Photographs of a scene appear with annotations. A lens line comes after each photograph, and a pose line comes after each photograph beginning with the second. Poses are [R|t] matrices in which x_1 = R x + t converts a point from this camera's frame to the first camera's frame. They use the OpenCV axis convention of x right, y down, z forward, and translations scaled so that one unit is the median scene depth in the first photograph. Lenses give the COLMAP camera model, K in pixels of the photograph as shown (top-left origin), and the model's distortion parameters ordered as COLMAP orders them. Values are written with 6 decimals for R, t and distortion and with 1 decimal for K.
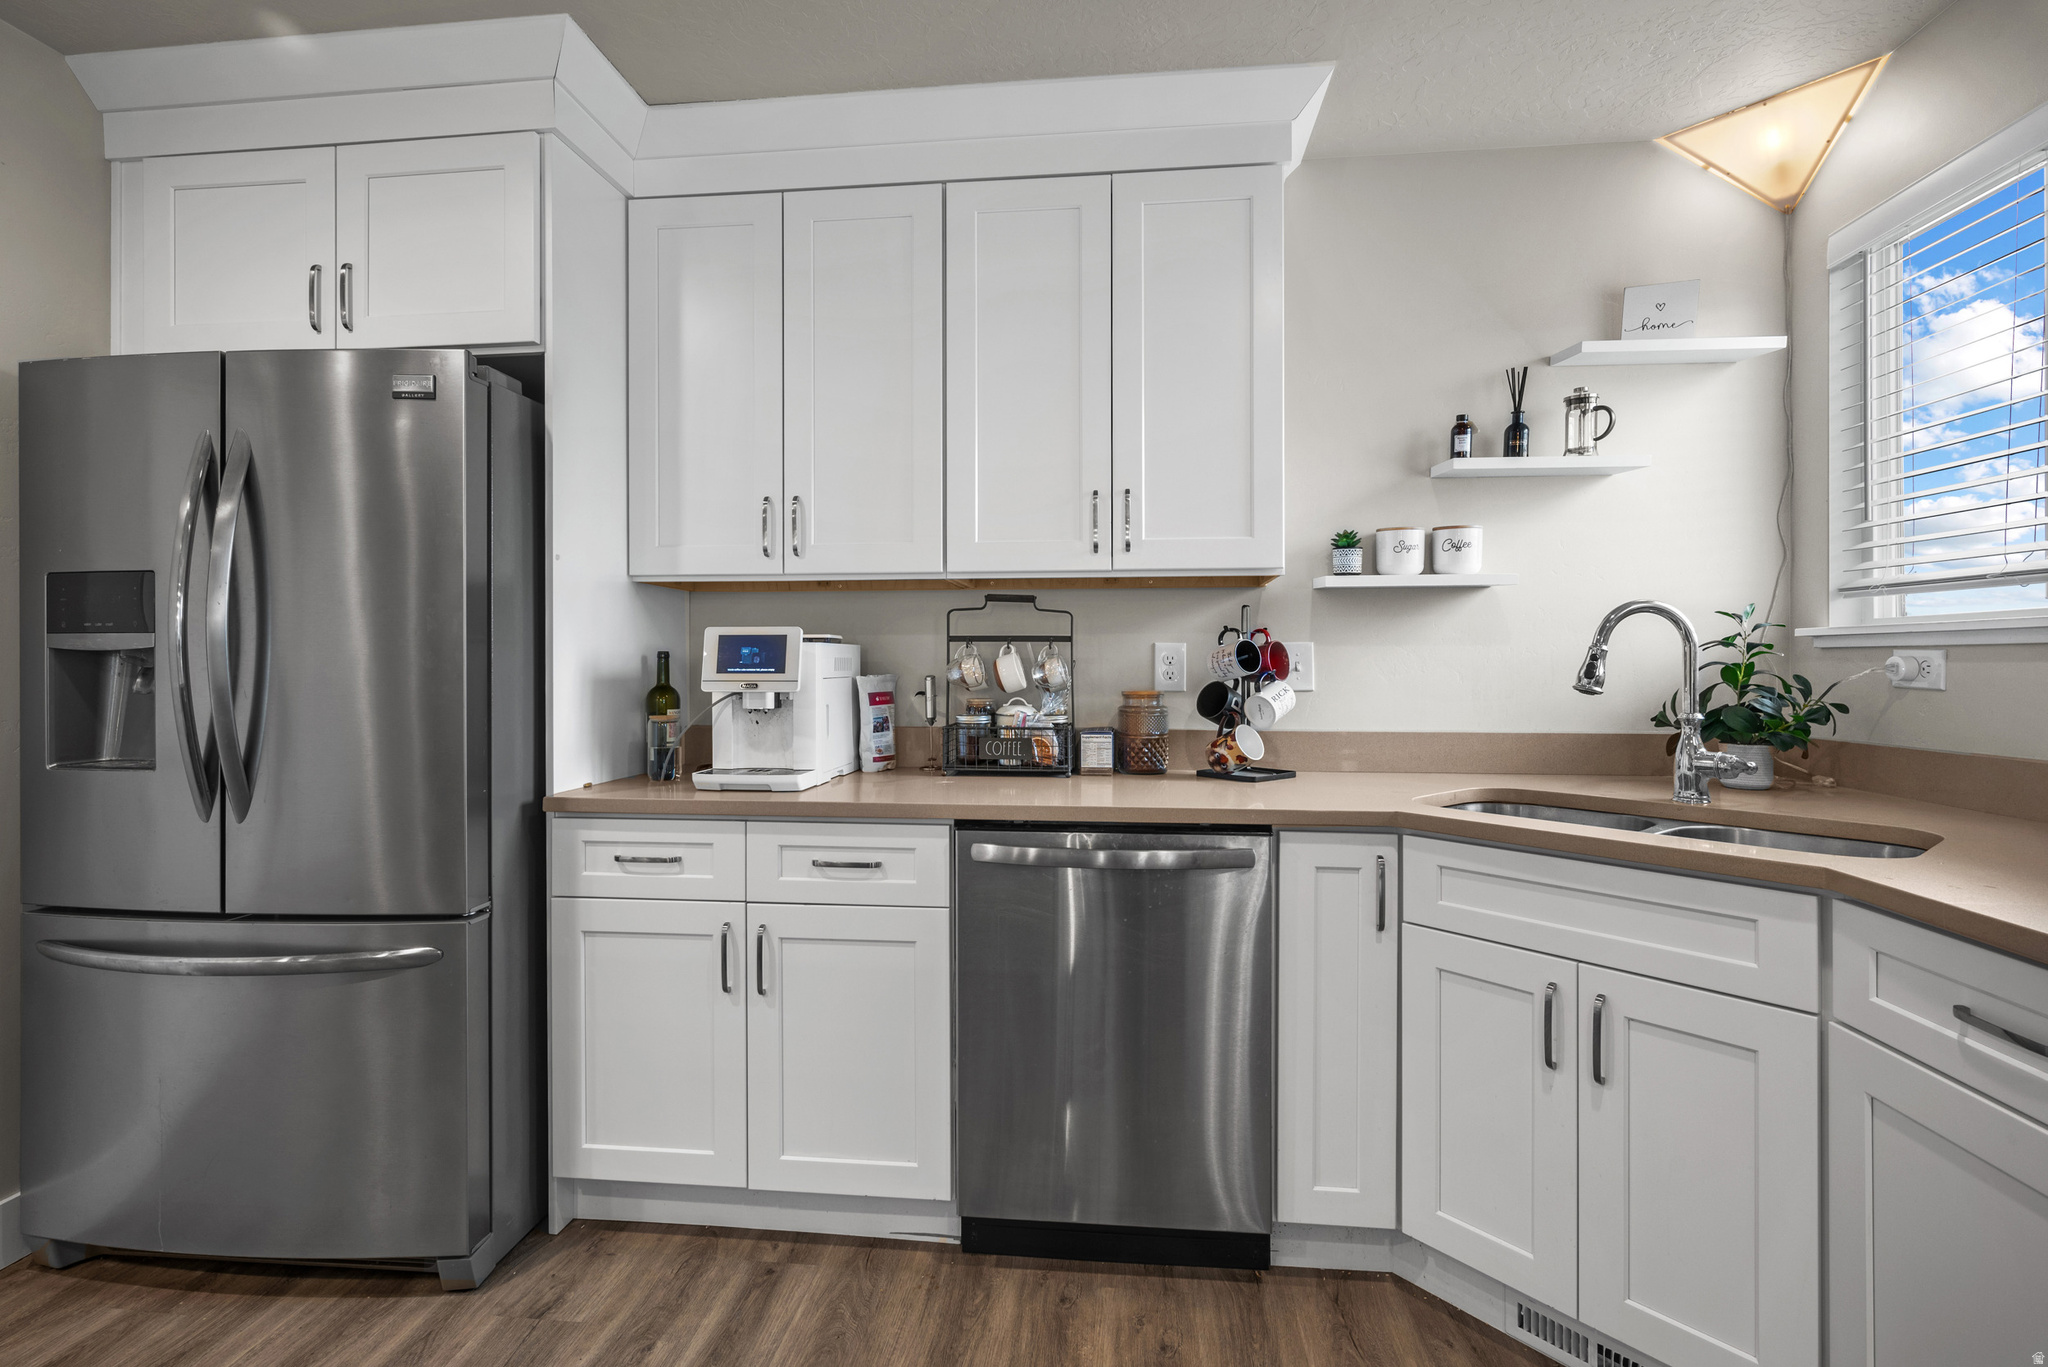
lens RADIAL K [[942.6, 0, 1035.9], [0, 942.6, 656.2], [0, 0, 1]] dist [0.001043, 0.000777]
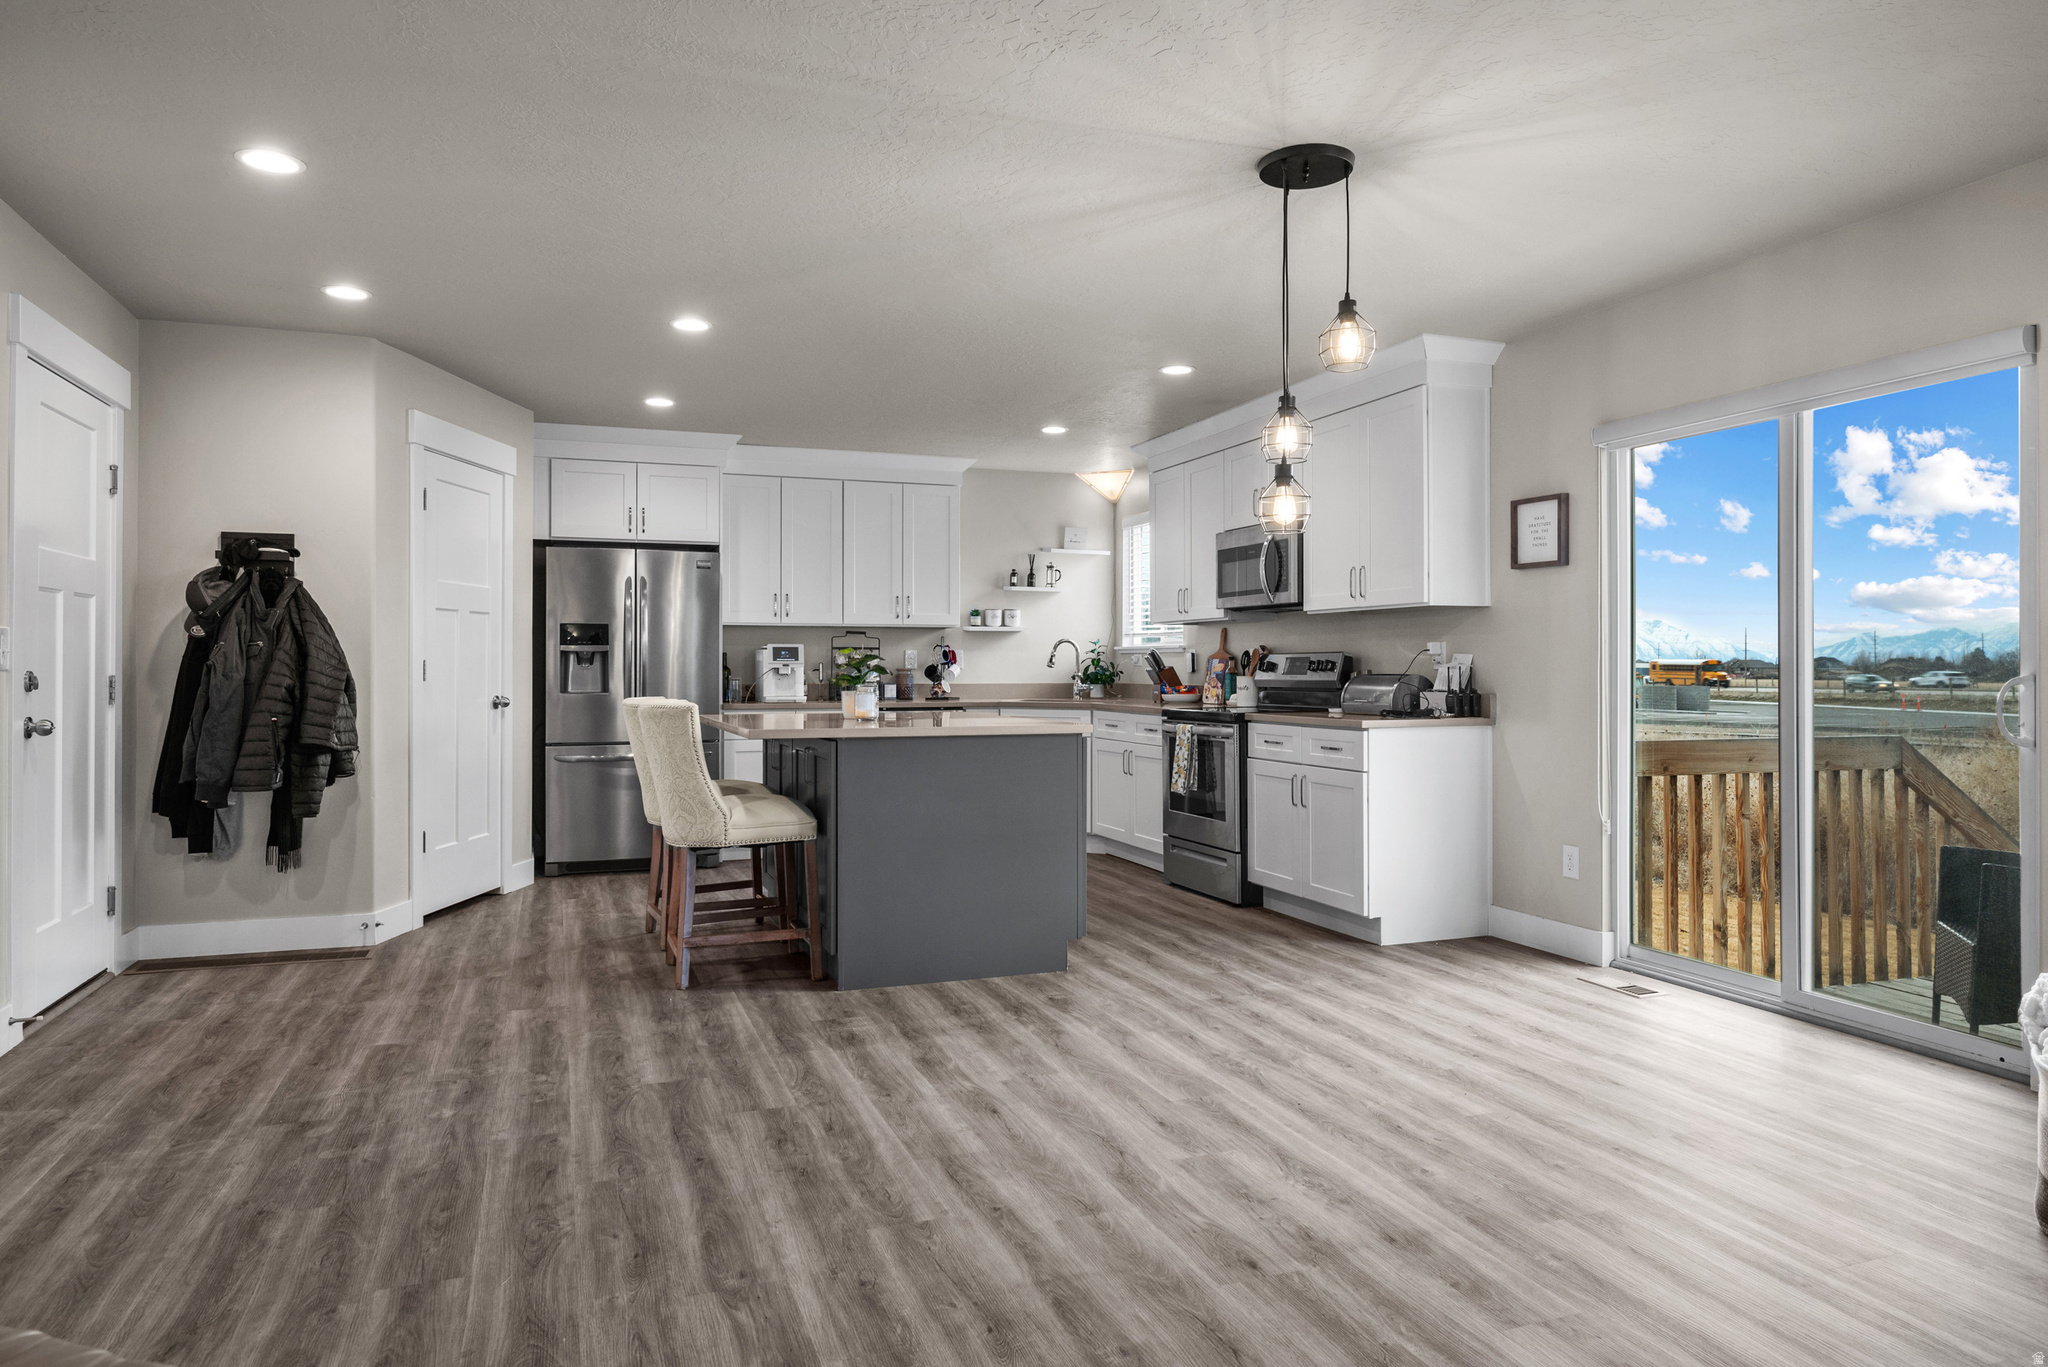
lens RADIAL K [[1269.0, 0, 1030.0], [0, 1269.0, 667.2], [0, 0, 1]] dist [-0.006191, -0.003644]
pose [[0.892932, 0.000223, 0.450191, -1.214420], [-0.002713, 0.999984, 0.004886, 0.014974], [-0.450183, -0.005584, 0.892919, -2.411802]]
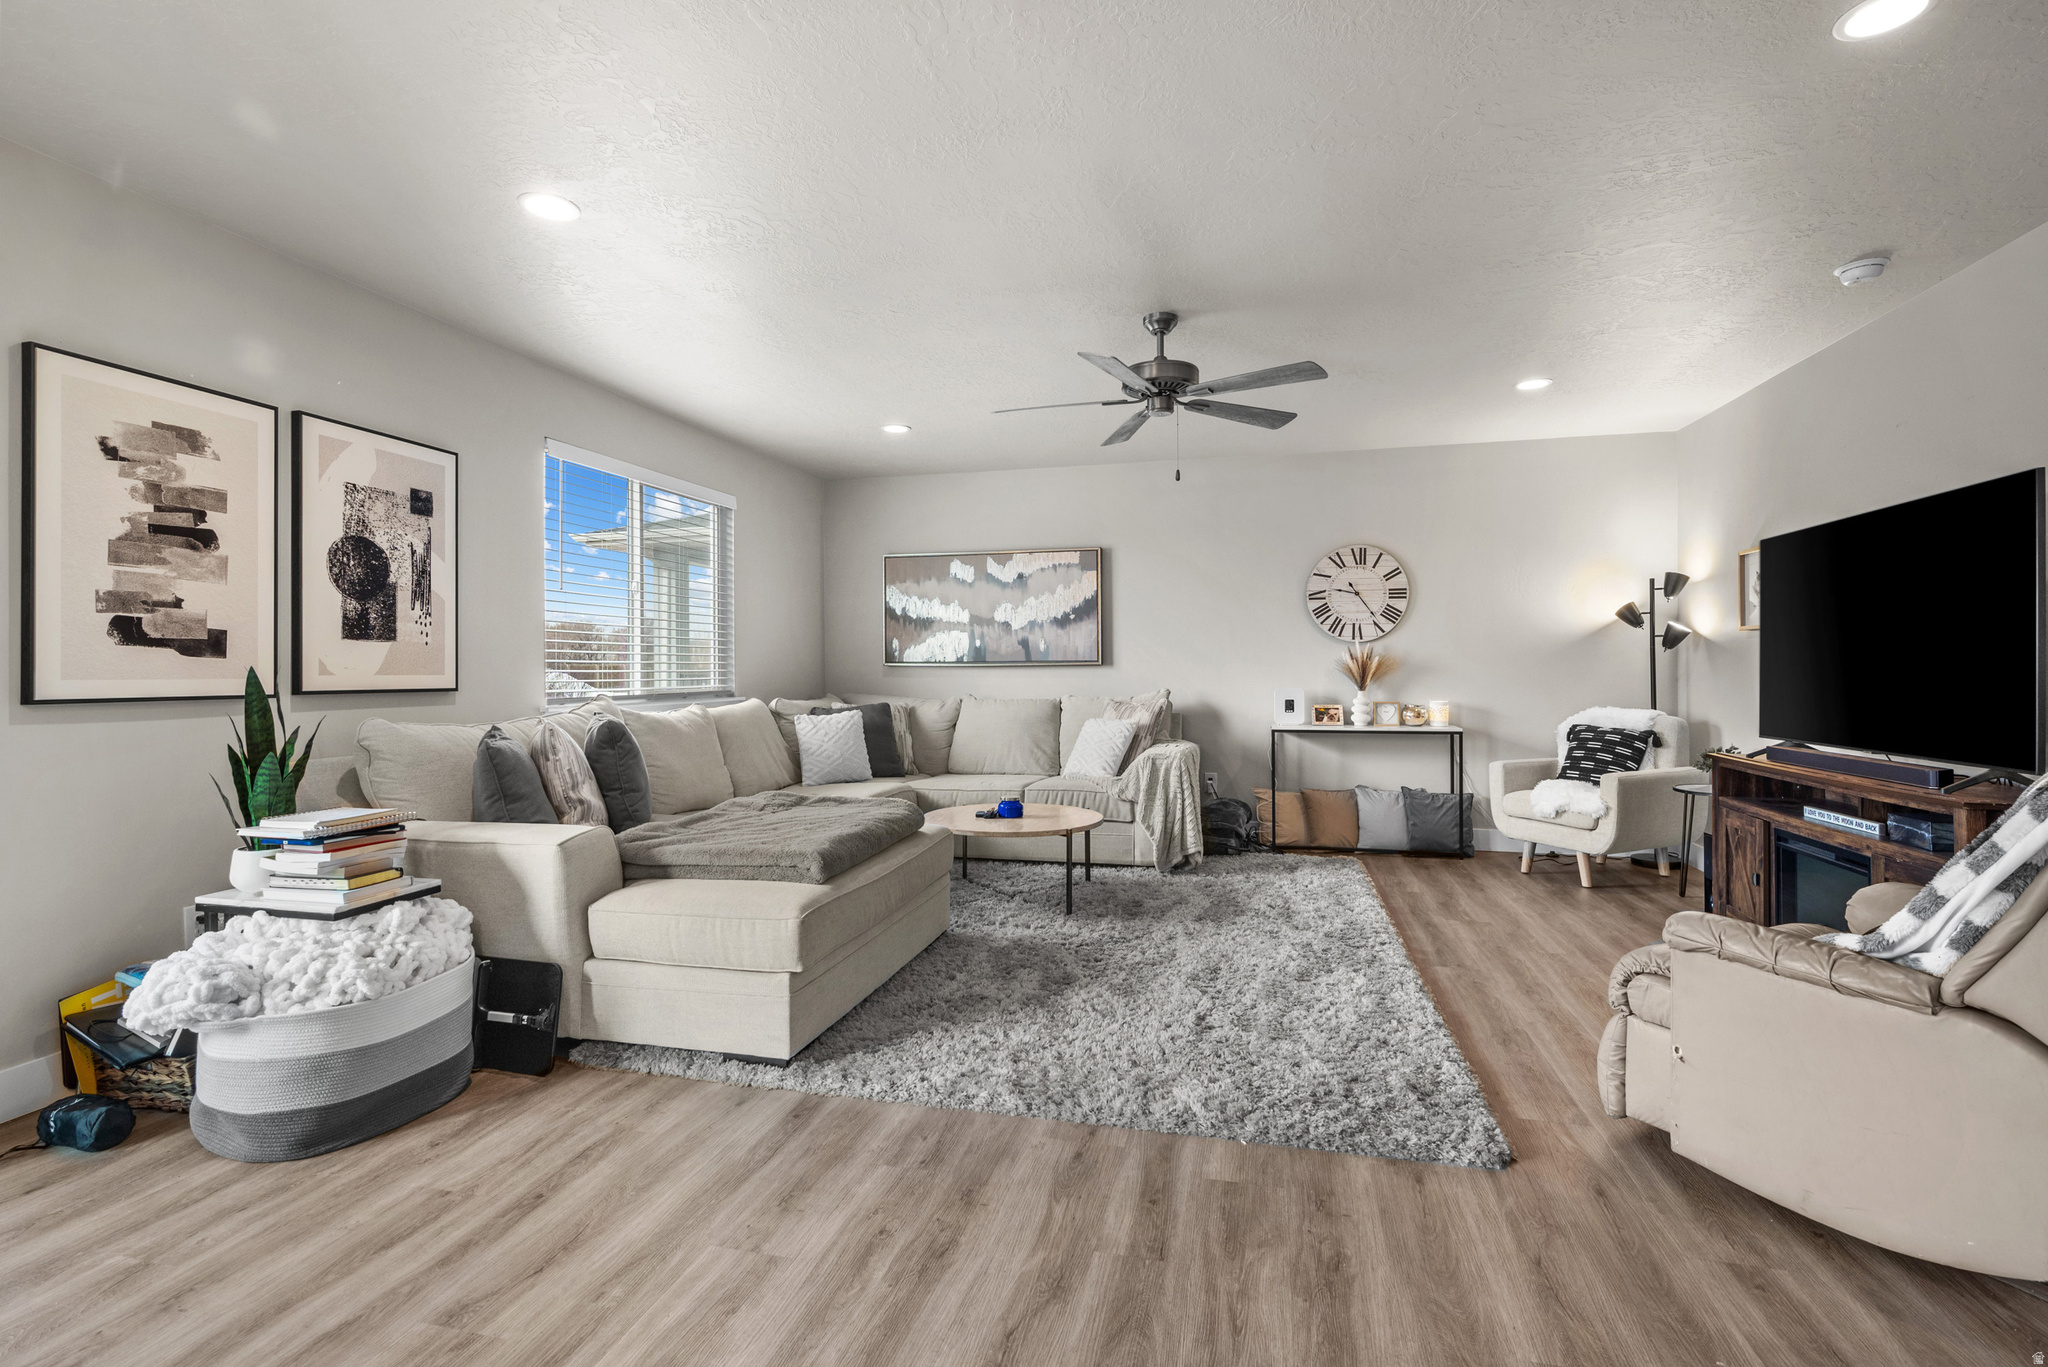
lens RADIAL K [[942.6, 0, 1029.3], [0, 942.6, 666.0], [0, 0, 1]] dist [0.001043, 0.000777]
pose [[-0.990746, 0.005035, 0.135635, -0.779809], [0.003596, 0.999935, -0.010850, 0.025691], [-0.135681, -0.010262, -0.990699, -0.961511]]
